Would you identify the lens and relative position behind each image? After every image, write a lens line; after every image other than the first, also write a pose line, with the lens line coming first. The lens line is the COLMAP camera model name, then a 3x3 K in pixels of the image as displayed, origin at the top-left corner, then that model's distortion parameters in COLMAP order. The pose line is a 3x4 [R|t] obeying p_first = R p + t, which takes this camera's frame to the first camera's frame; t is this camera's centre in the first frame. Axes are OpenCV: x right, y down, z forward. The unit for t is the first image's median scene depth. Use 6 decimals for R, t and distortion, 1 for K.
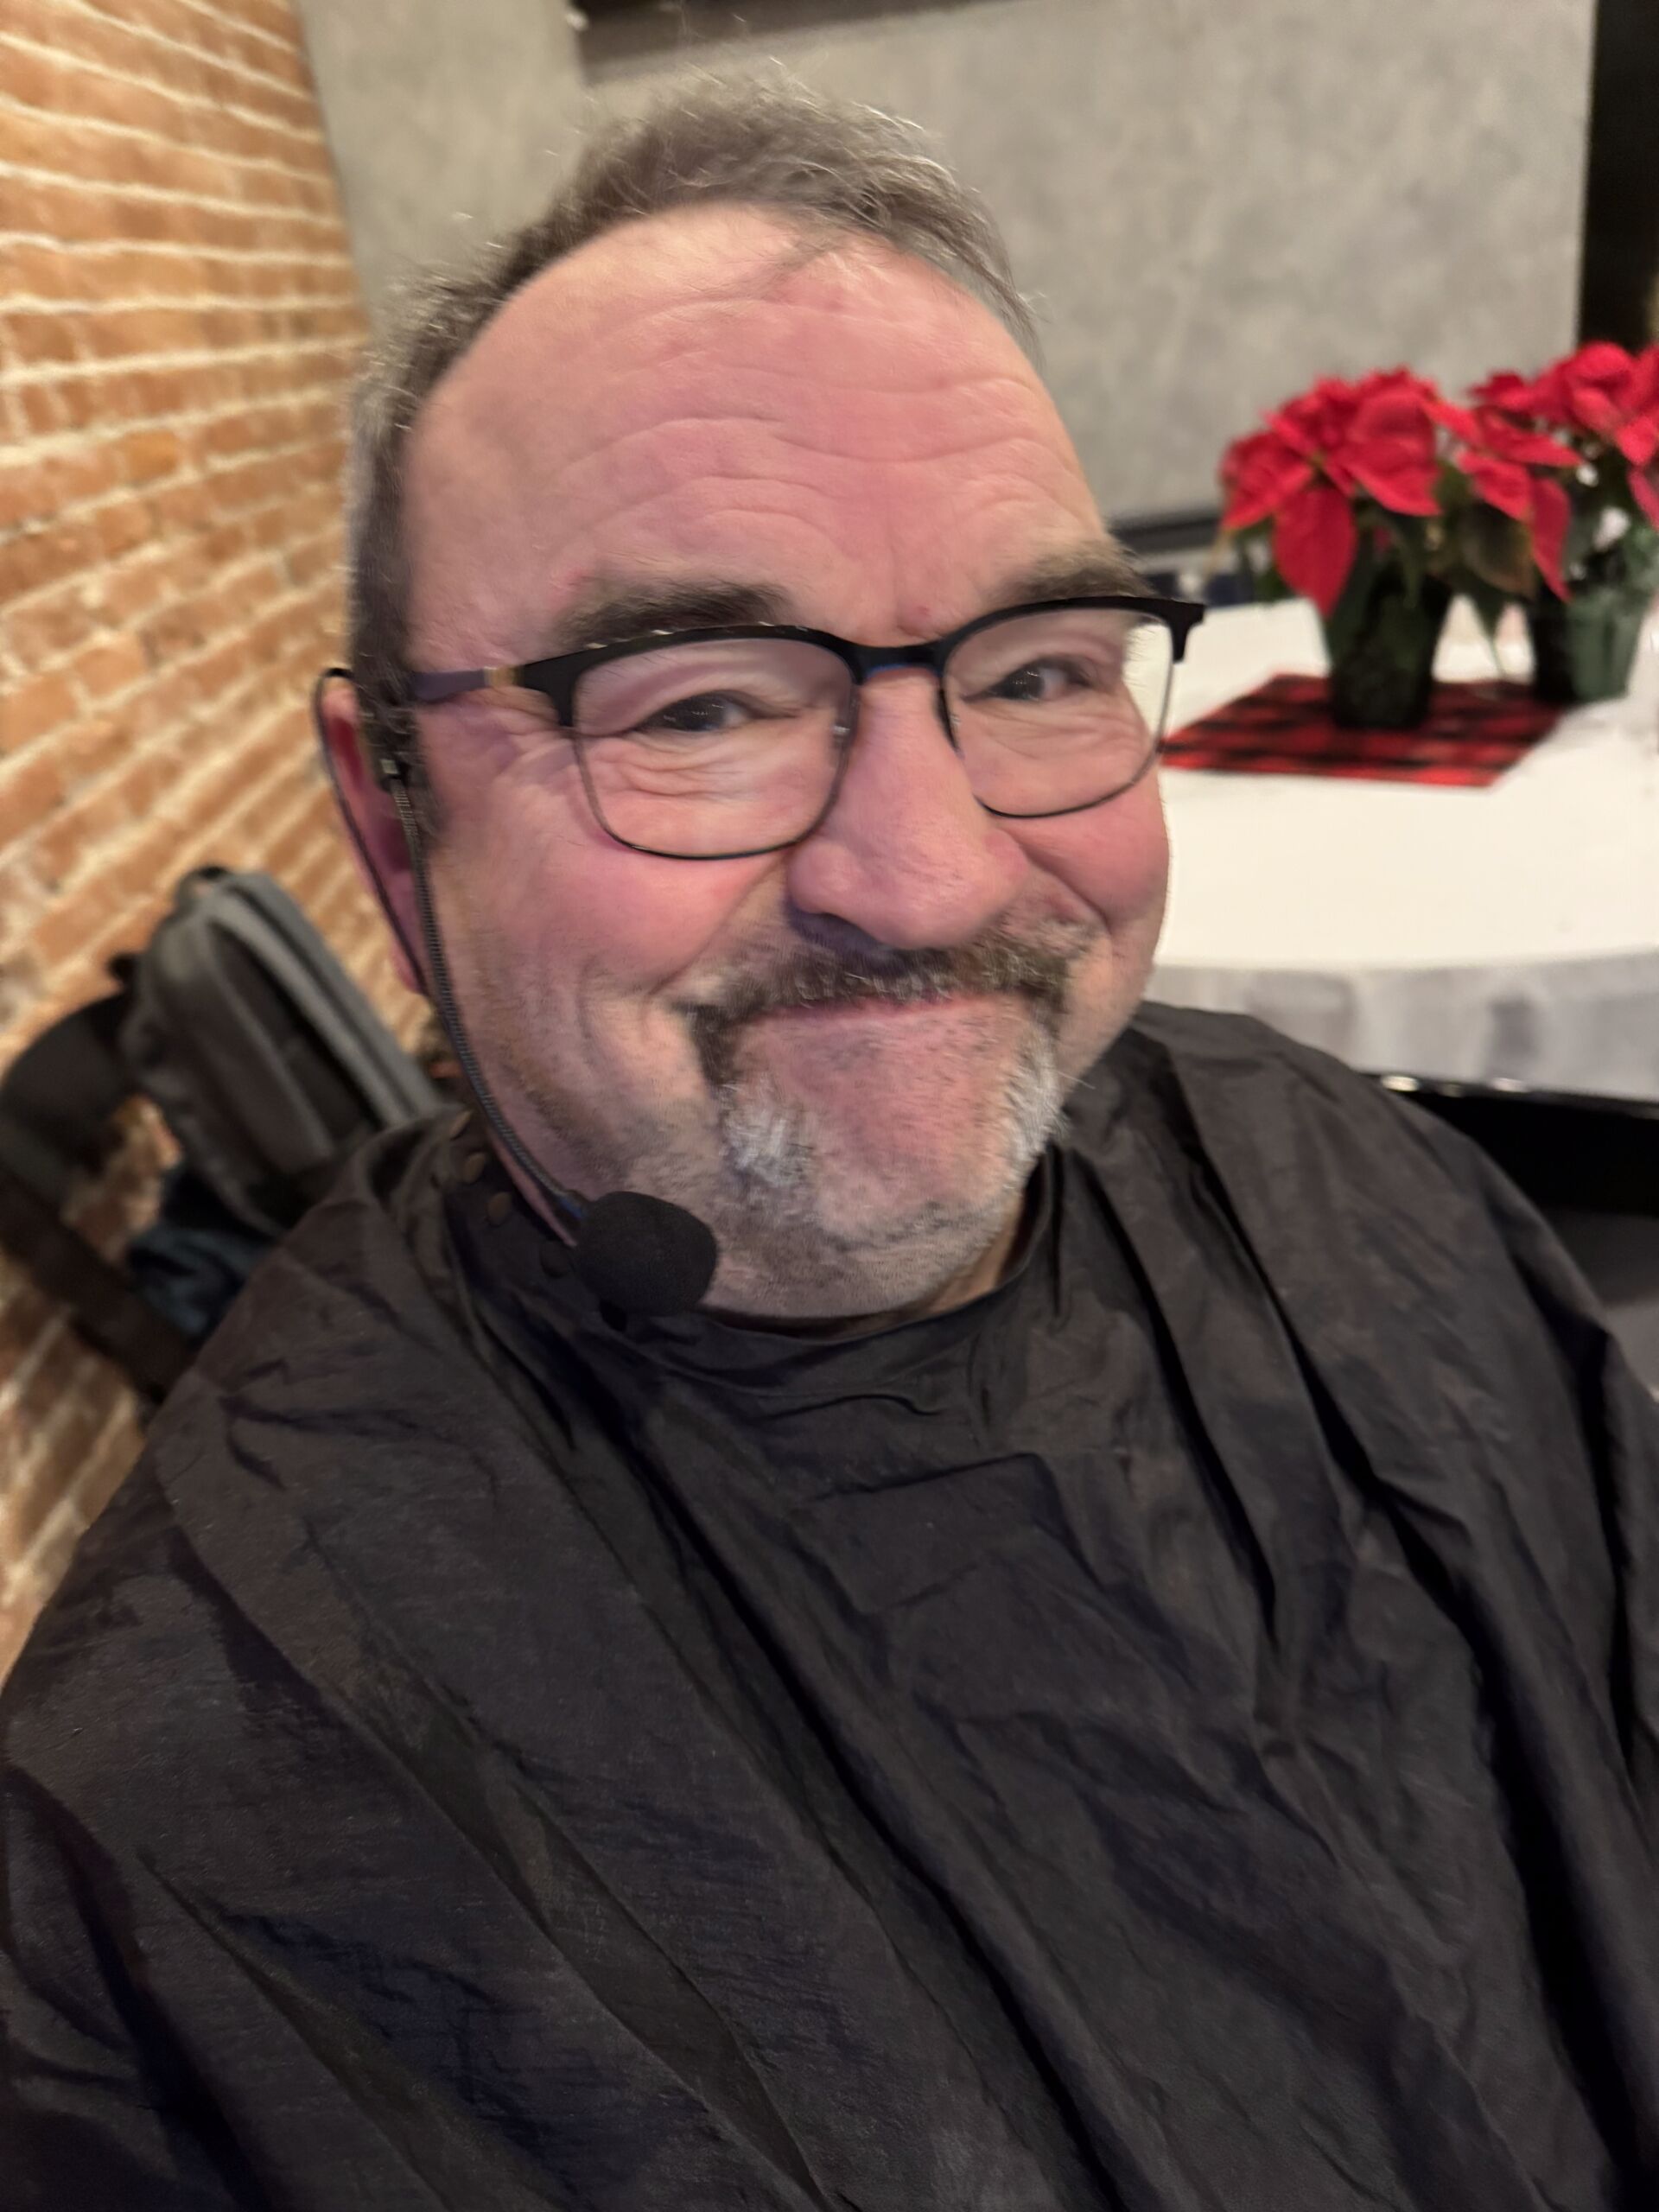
lens RADIAL K [[1720.6, 0, 792.1], [0, 1720.6, 1134.7], [0, 0, 1]] dist [-0.013708, 0.006743]
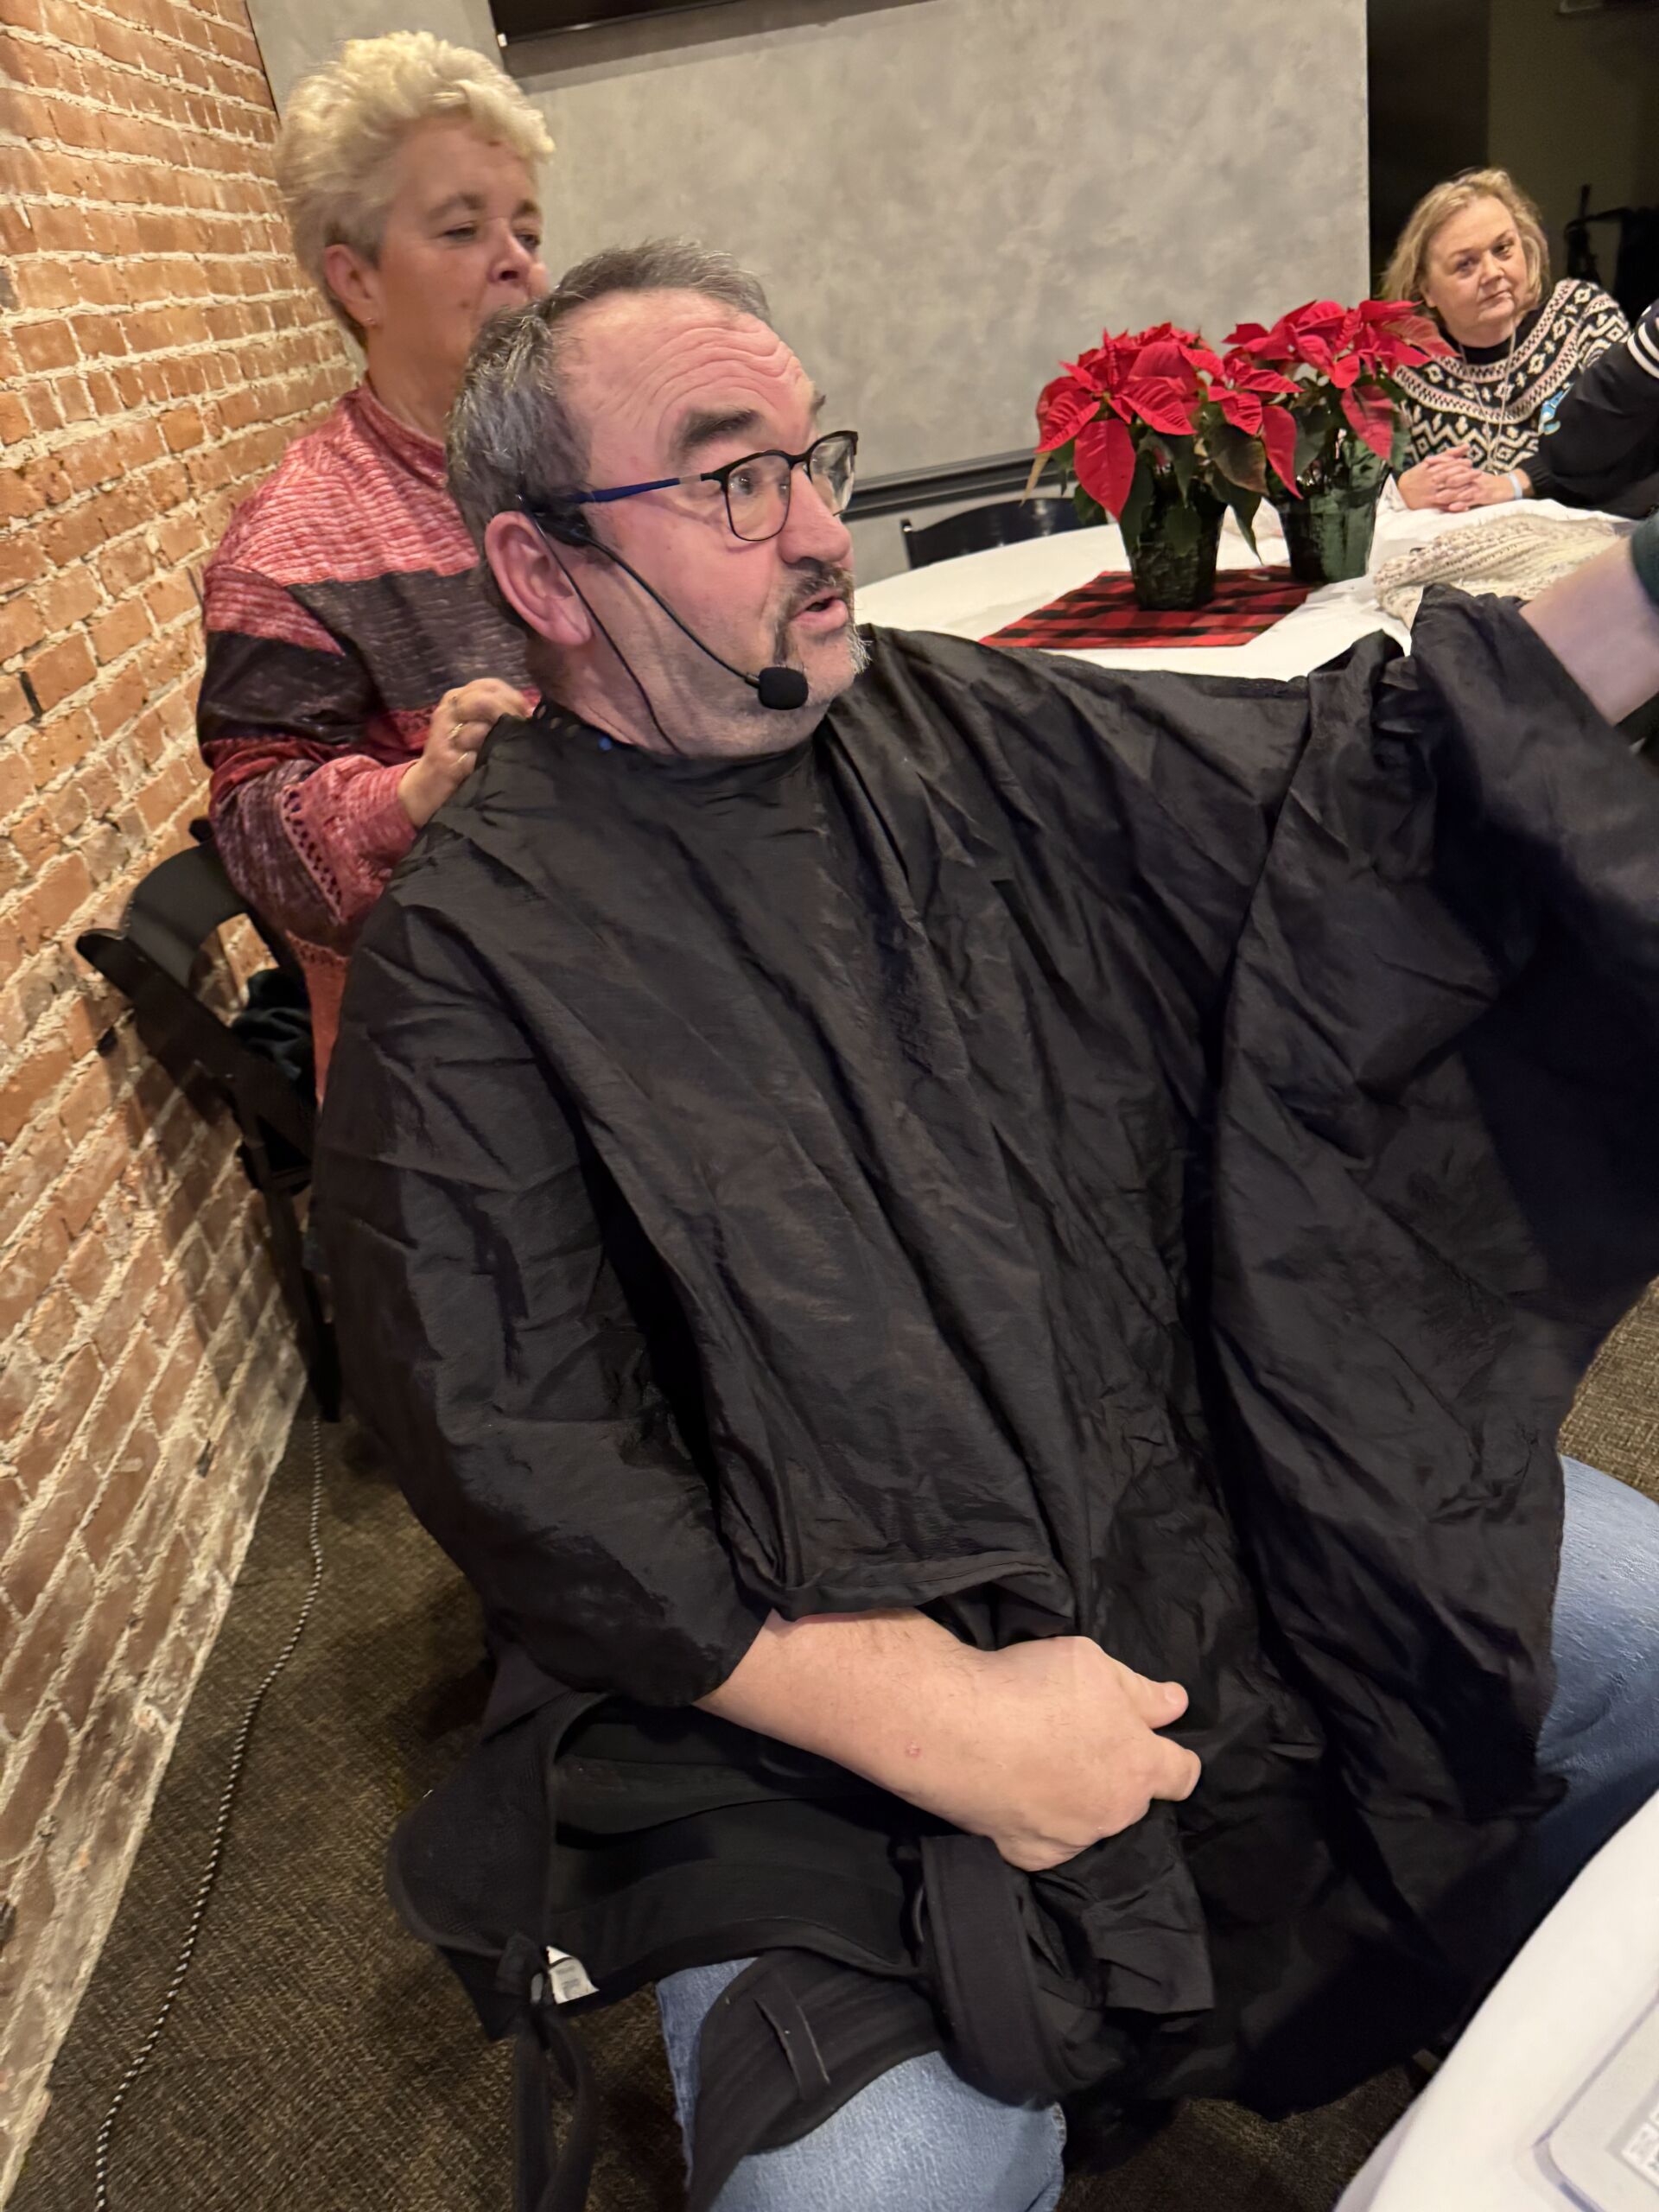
lens RADIAL K [[1630.5, 0, 829.5], [0, 1630.5, 1106.0], [0, 0, 1]] dist [0.002749, 0.000198]
pose [[0.997395, -0.055875, 0.045616, 0.009149], [0.054818, 0.998206, 0.024088, 0.087019], [-0.046880, -0.021525, 0.998669, -0.203611]]
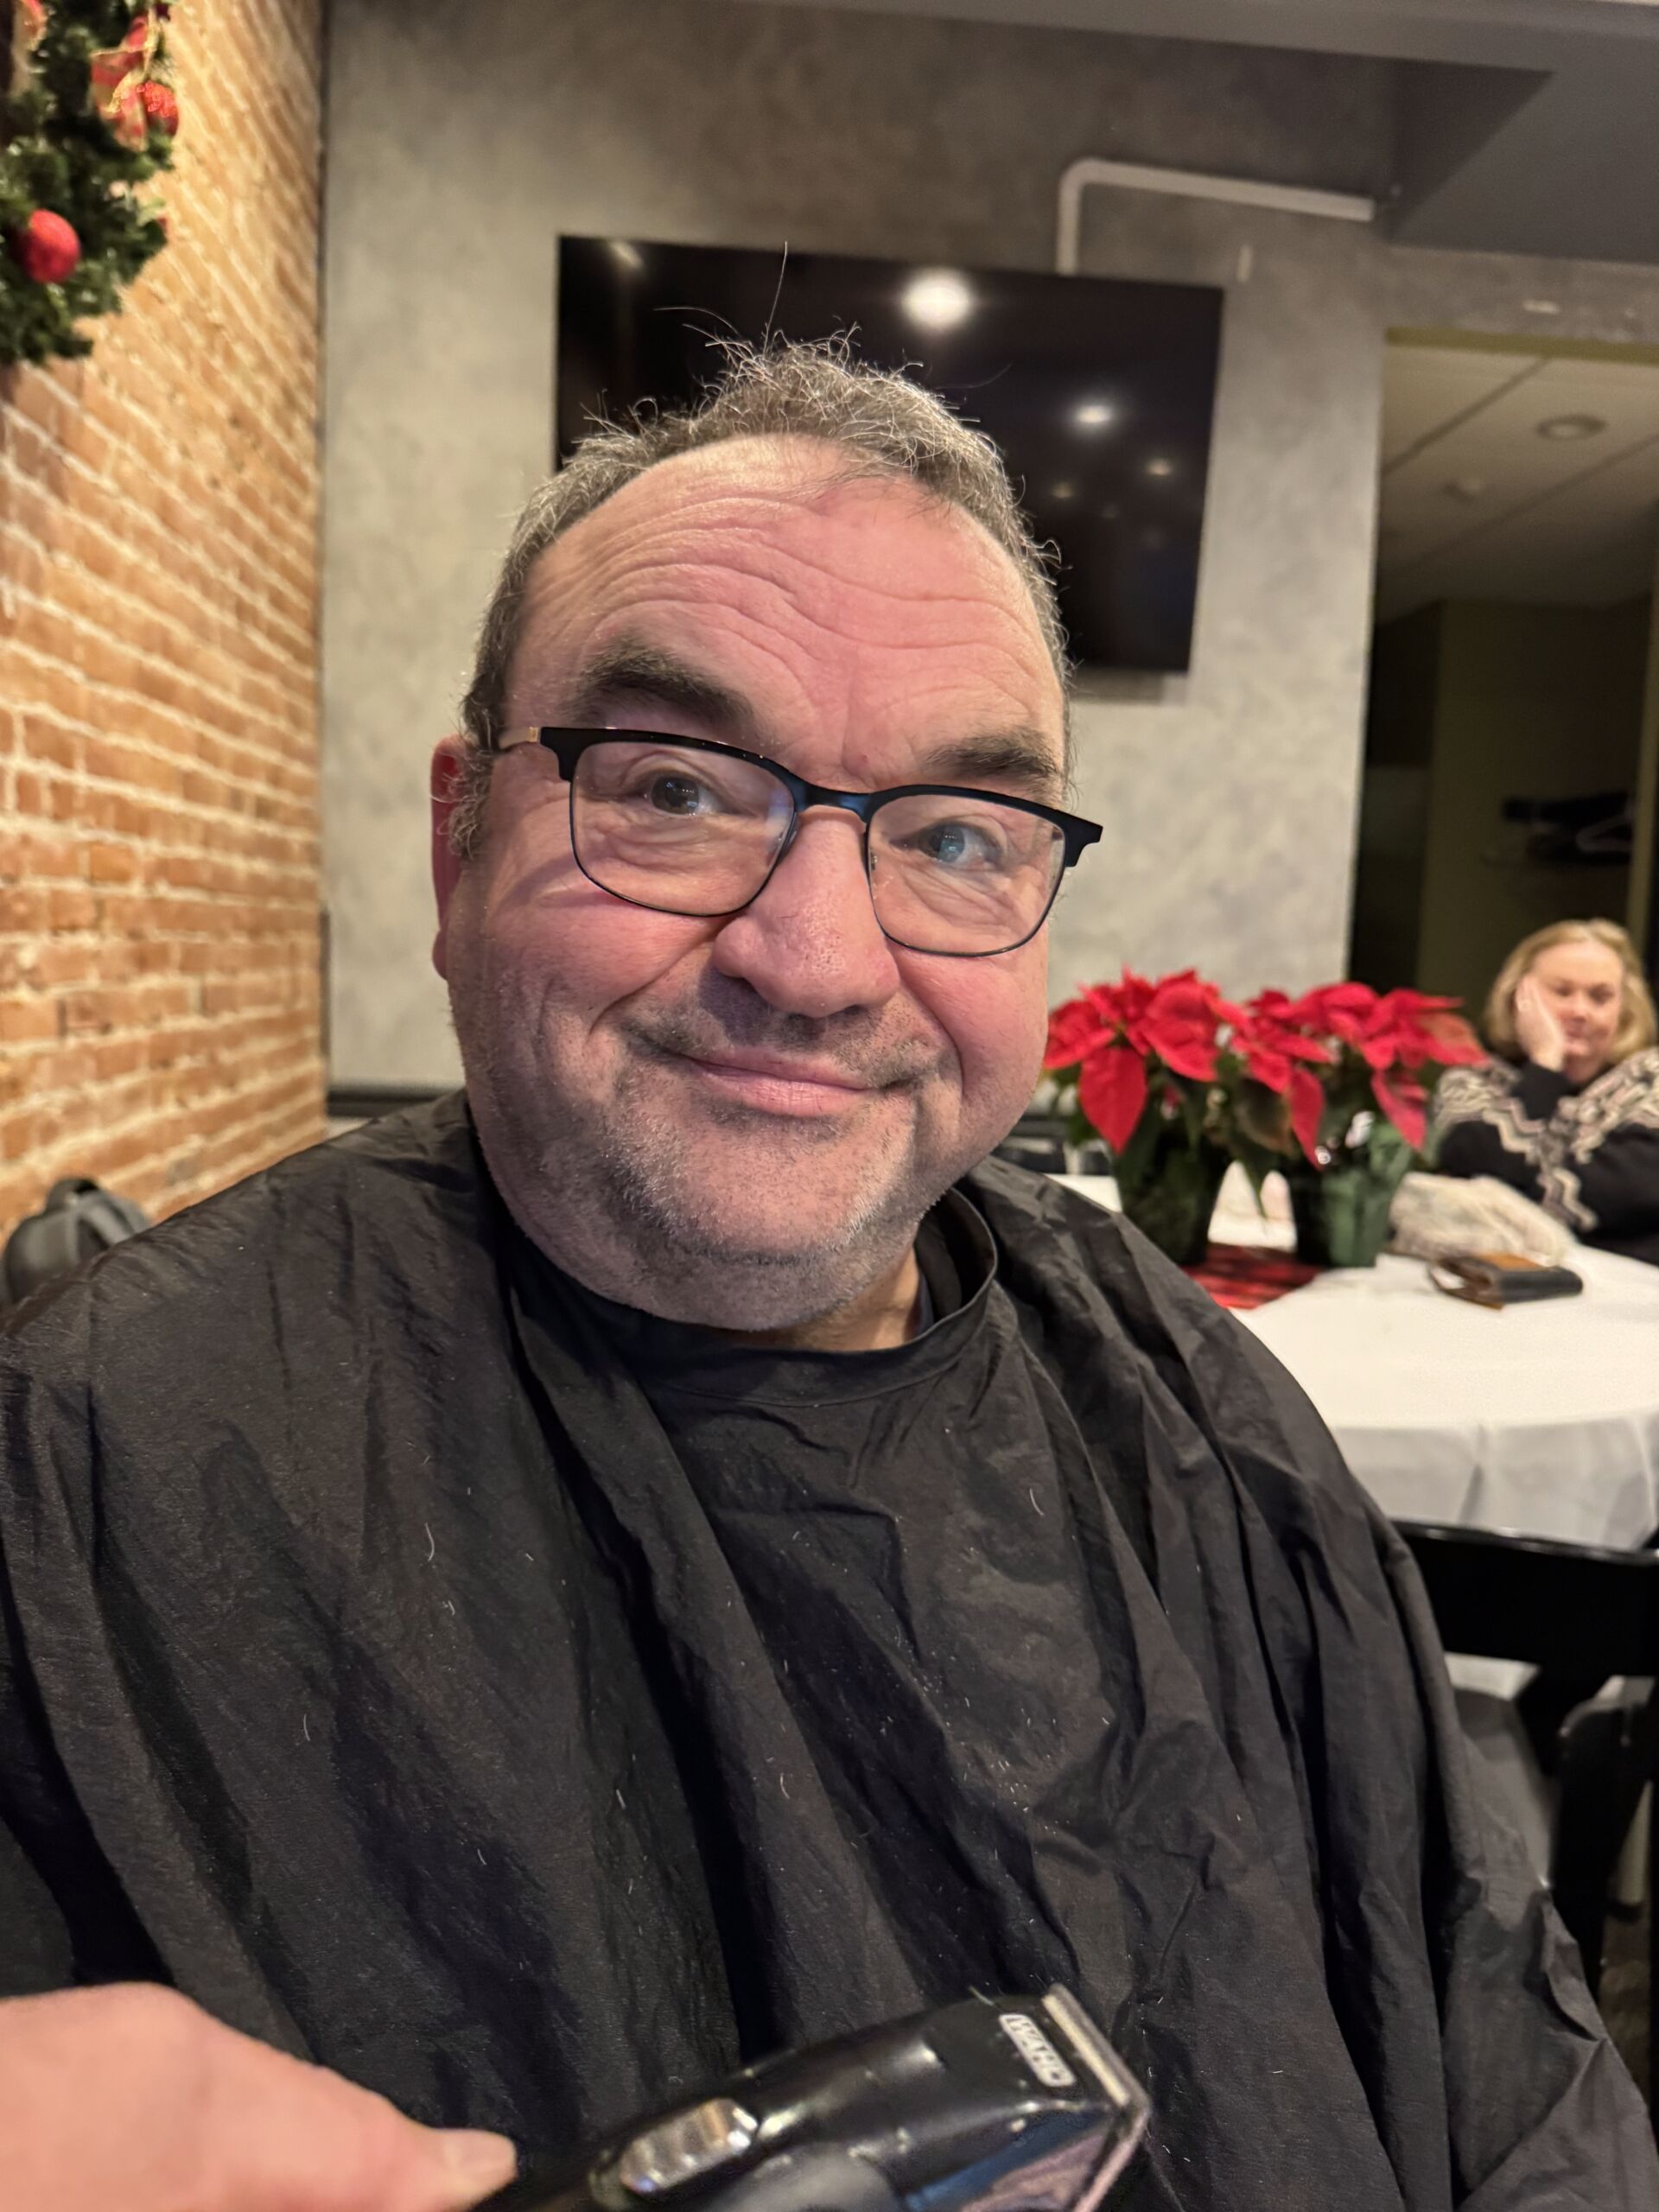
lens RADIAL K [[1692.0, 0, 834.3], [0, 1692.0, 1065.4], [0, 0, 1]] dist [0.142766, -0.327022]
pose [[0.981172, 0.165158, 0.100122, -0.004603], [-0.116376, 0.919293, -0.375974, 0.087066], [-0.154137, 0.357243, 0.921205, -0.047979]]
